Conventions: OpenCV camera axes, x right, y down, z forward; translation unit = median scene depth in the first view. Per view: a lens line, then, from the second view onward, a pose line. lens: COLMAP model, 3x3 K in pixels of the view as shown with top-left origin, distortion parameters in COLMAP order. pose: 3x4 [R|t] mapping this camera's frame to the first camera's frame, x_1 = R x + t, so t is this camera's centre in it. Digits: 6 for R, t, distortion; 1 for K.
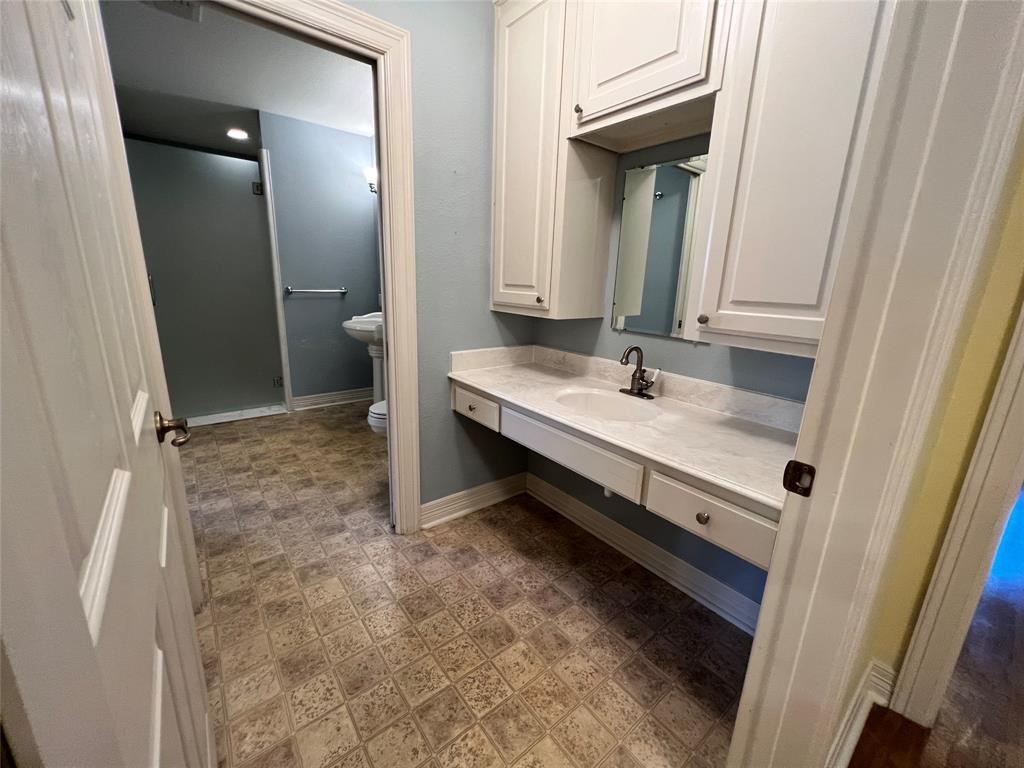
lens RADIAL K [[410.0, 0, 512.6], [0, 410.0, 382.8], [0, 0, 1]] dist [0.000834, 0.000011]
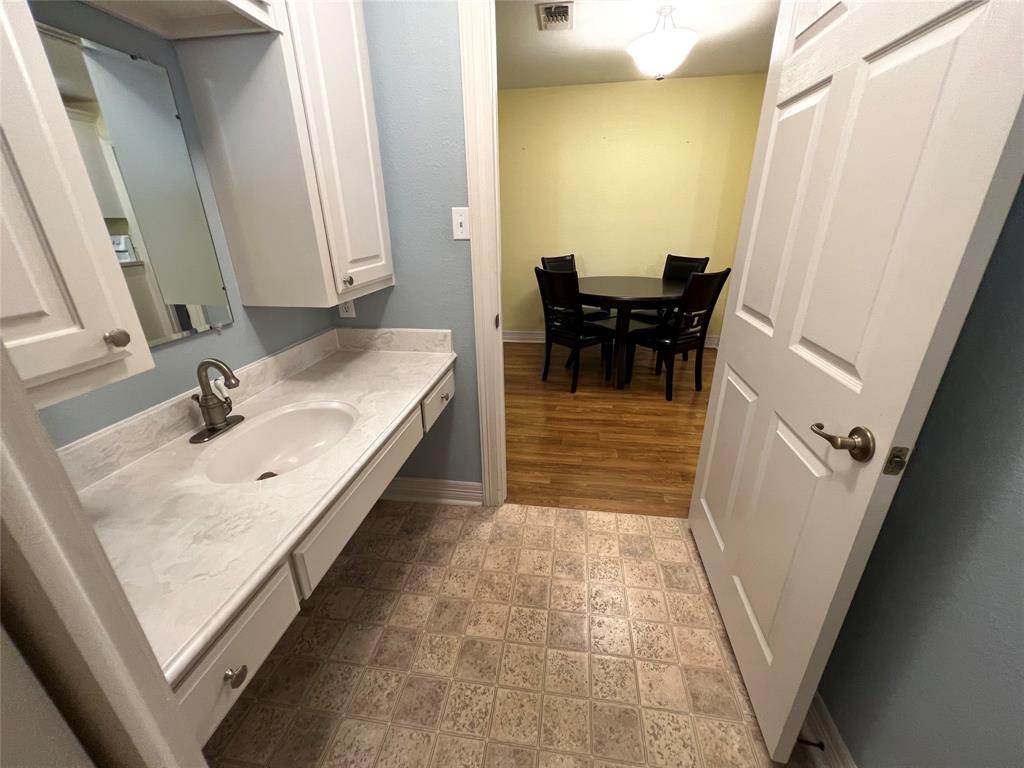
lens RADIAL K [[410.5, 0, 509.7], [0, 410.5, 381.9], [0, 0, 1]] dist [-0.000107, -0.000089]
pose [[-0.675108, -0.297847, 0.674920, -0.567431], [0.173169, 0.825330, 0.537441, -0.396066], [-0.717106, 0.479705, -0.505609, 1.219903]]
